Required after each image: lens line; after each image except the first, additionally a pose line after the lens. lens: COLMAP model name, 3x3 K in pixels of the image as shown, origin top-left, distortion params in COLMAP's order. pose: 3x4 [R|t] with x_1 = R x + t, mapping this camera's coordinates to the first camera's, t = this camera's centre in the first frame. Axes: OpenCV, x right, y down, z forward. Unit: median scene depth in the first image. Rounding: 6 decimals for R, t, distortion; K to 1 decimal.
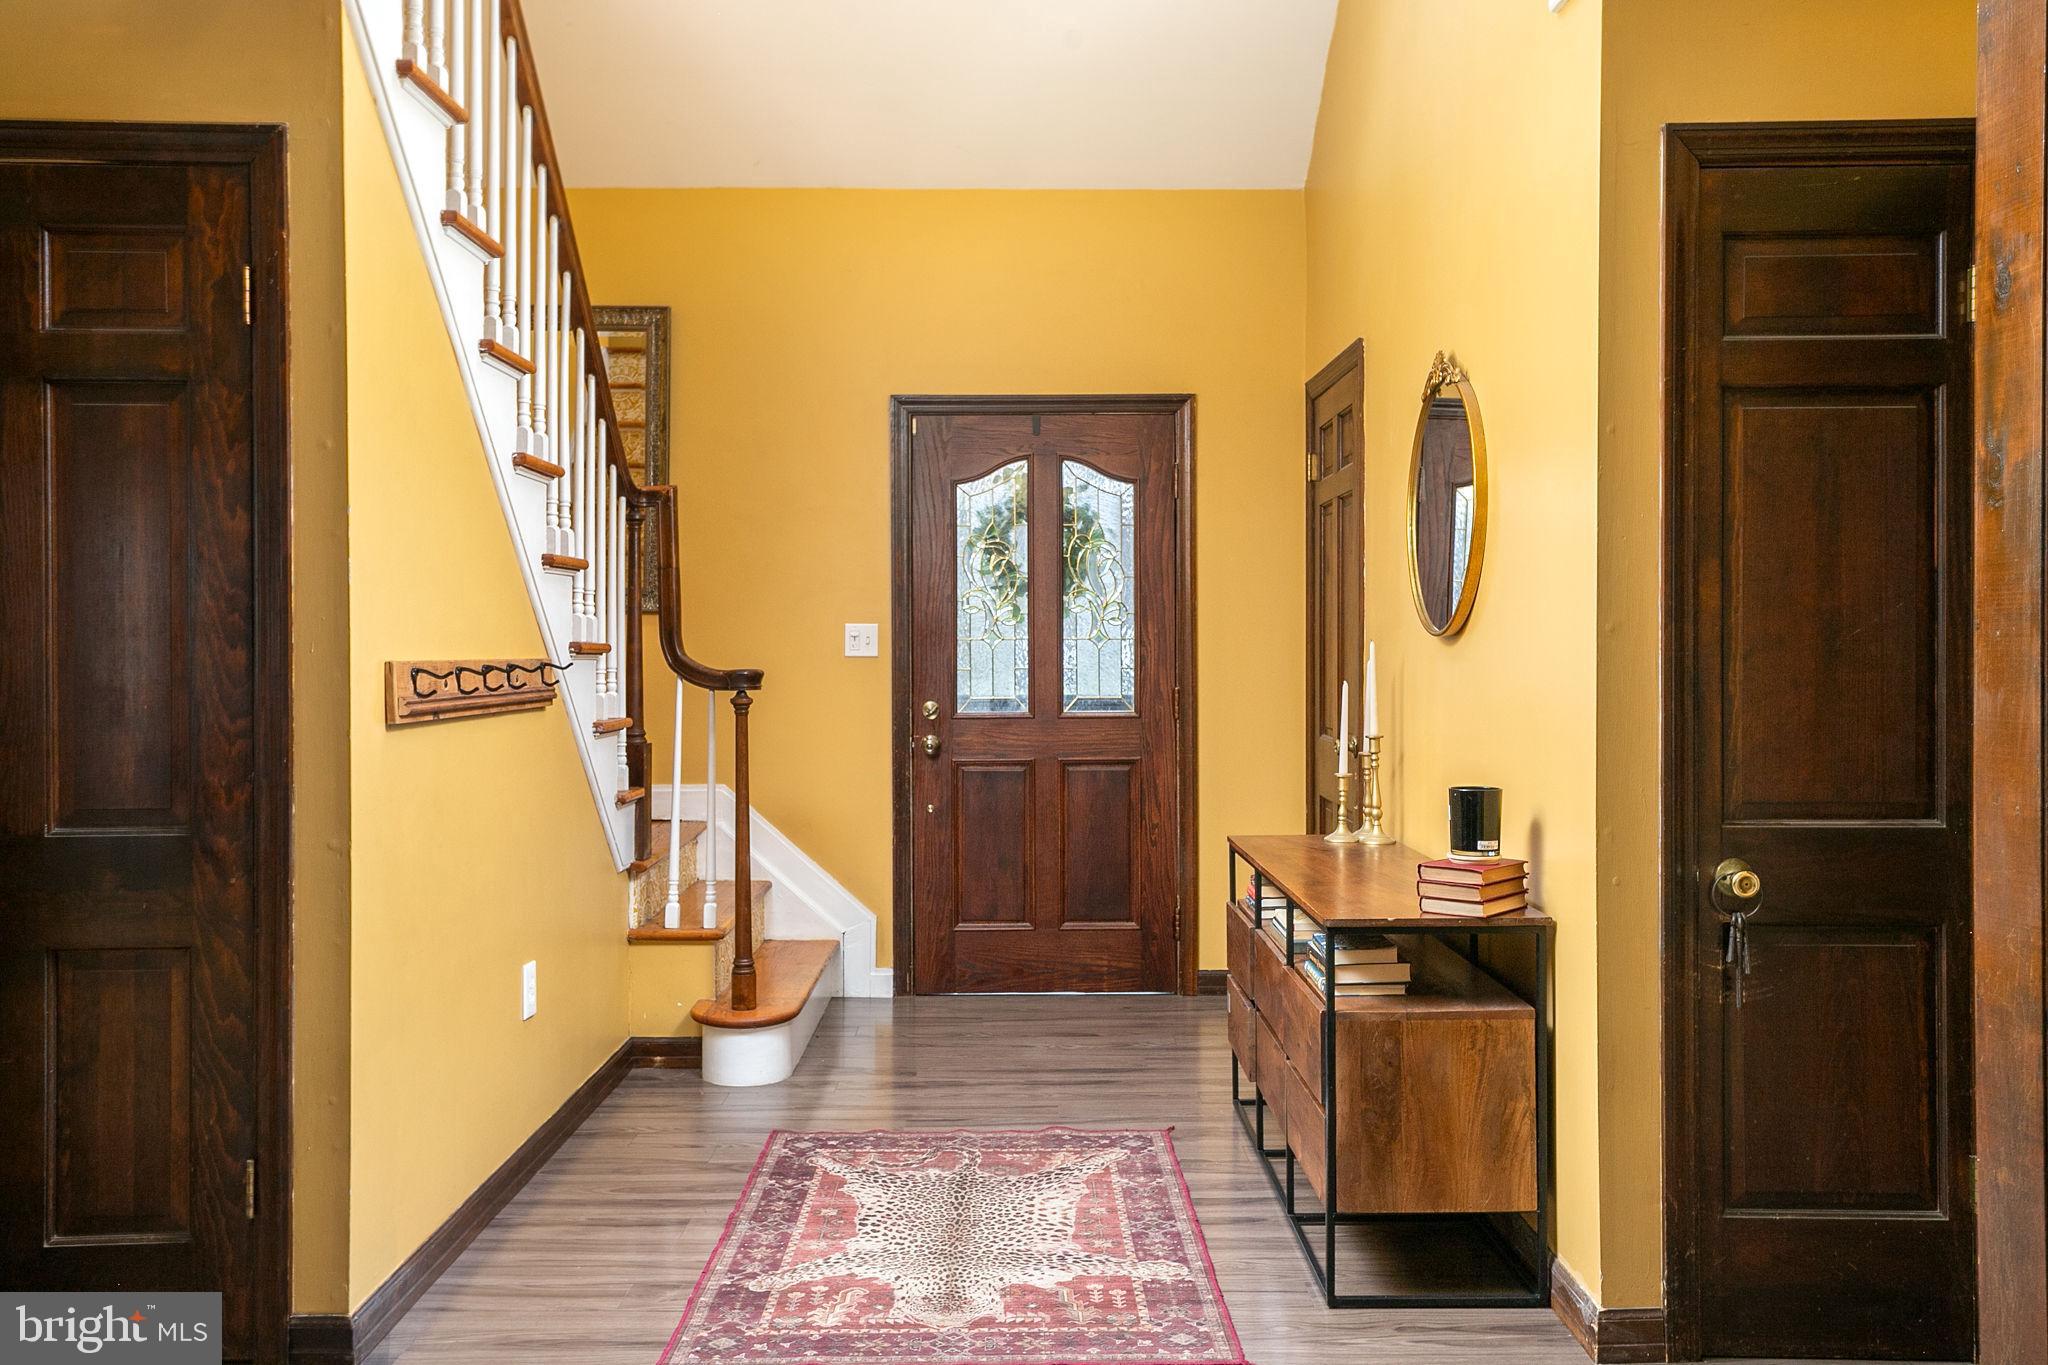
lens RADIAL K [[1692.7, 0, 1017.9], [0, 1692.7, 665.2], [0, 0, 1]] dist [-0.004658, -0.002018]
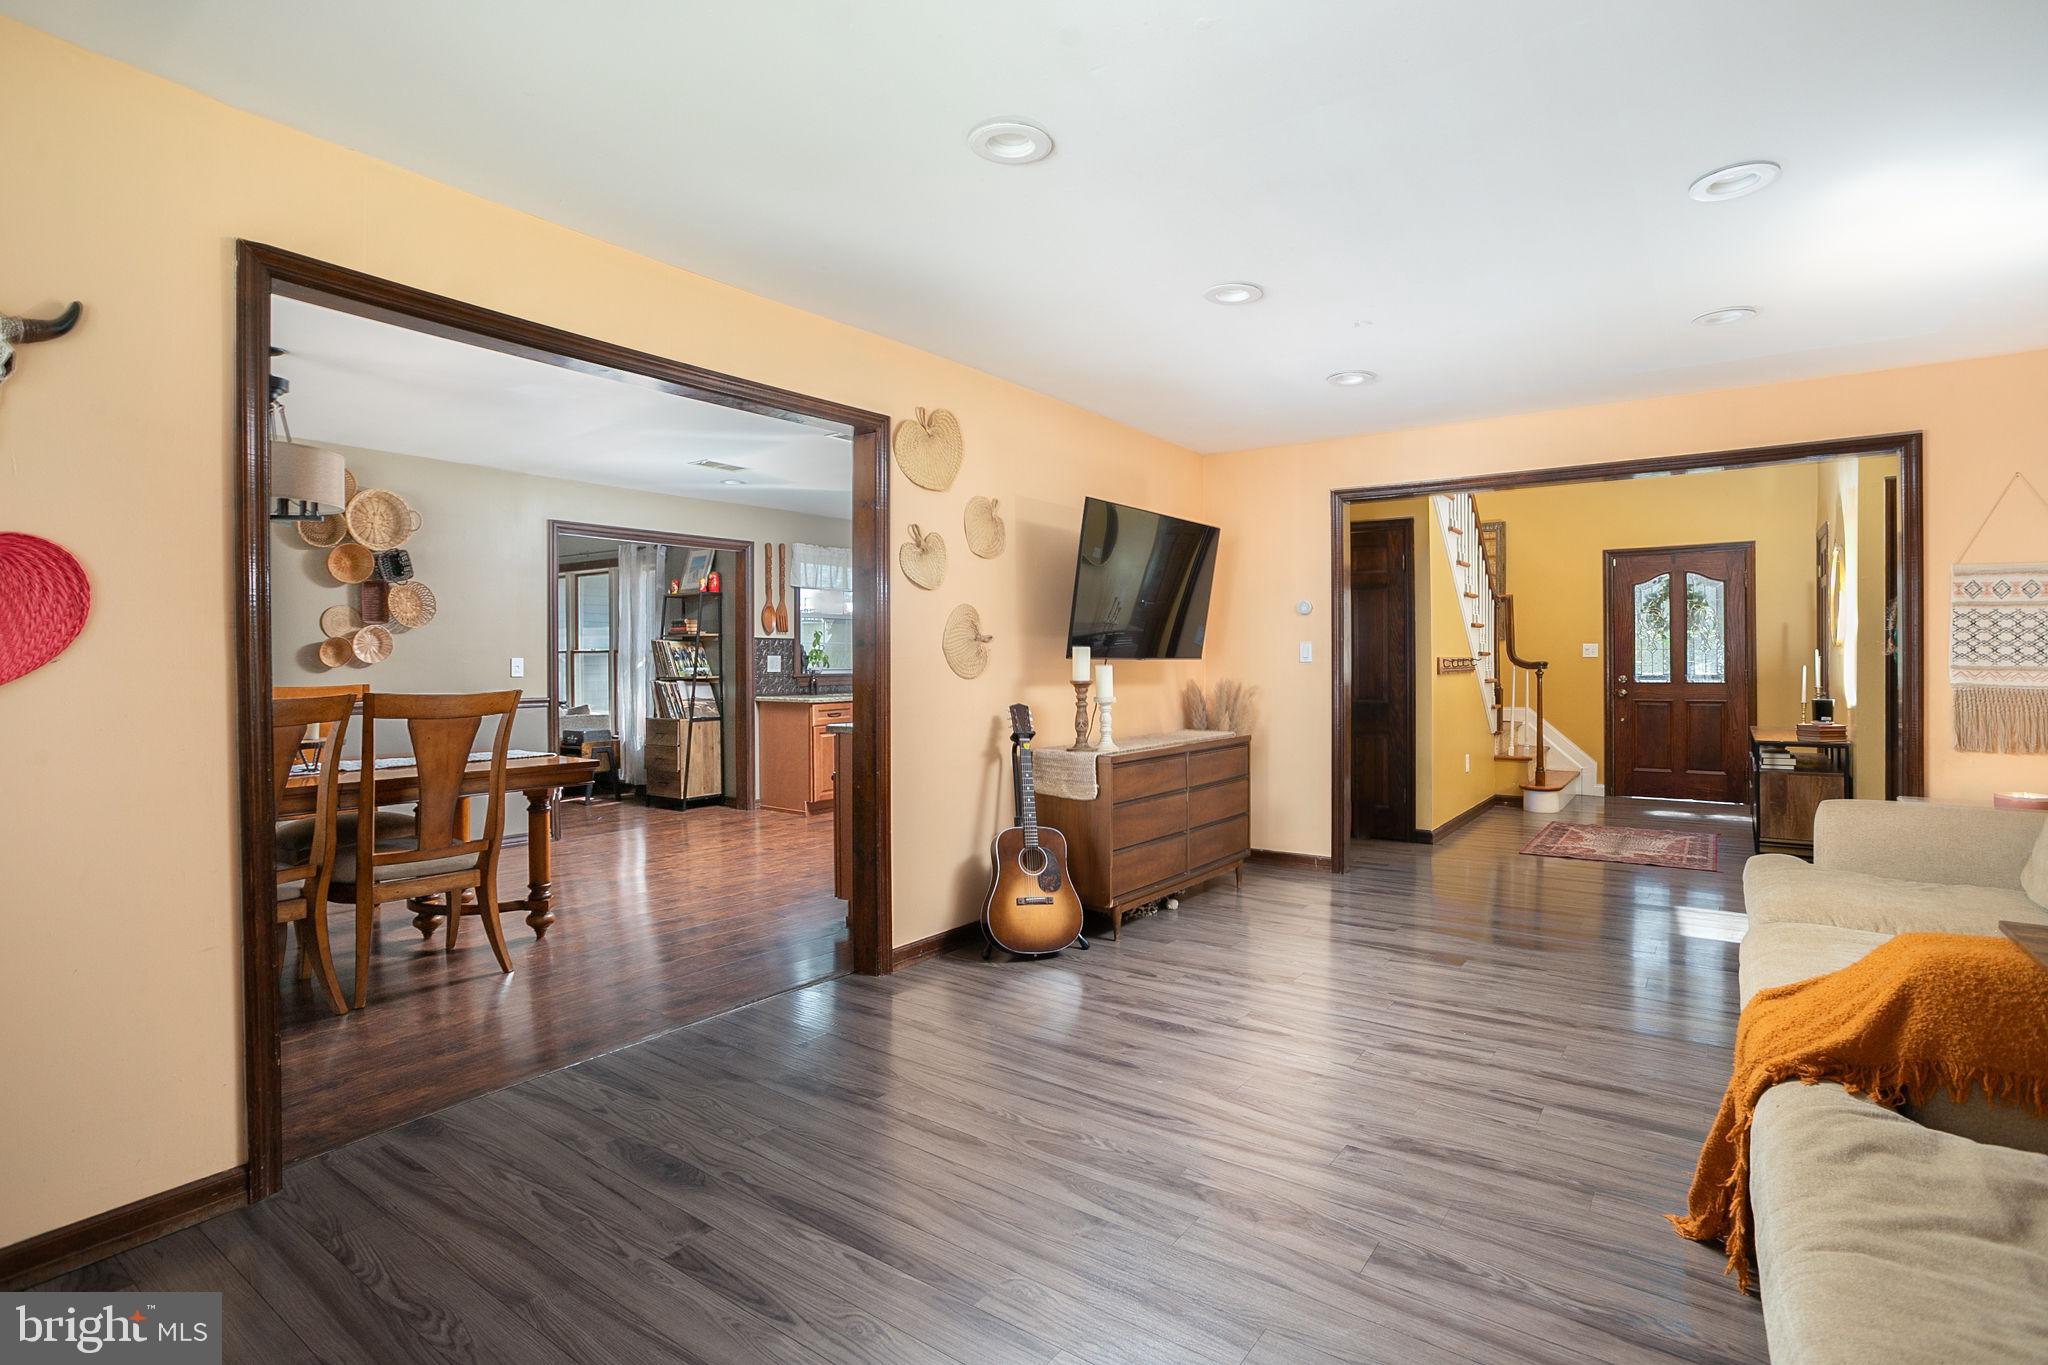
lens RADIAL K [[991.4, 0, 1027.7], [0, 991.4, 662.6], [0, 0, 1]] dist [-0.033598, 0.009294]
pose [[0.813487, -0.000423, -0.581583, 0.094032], [-0.001979, 0.999992, -0.003495, 0.012707], [0.581579, 0.003994, 0.813480, -0.829427]]
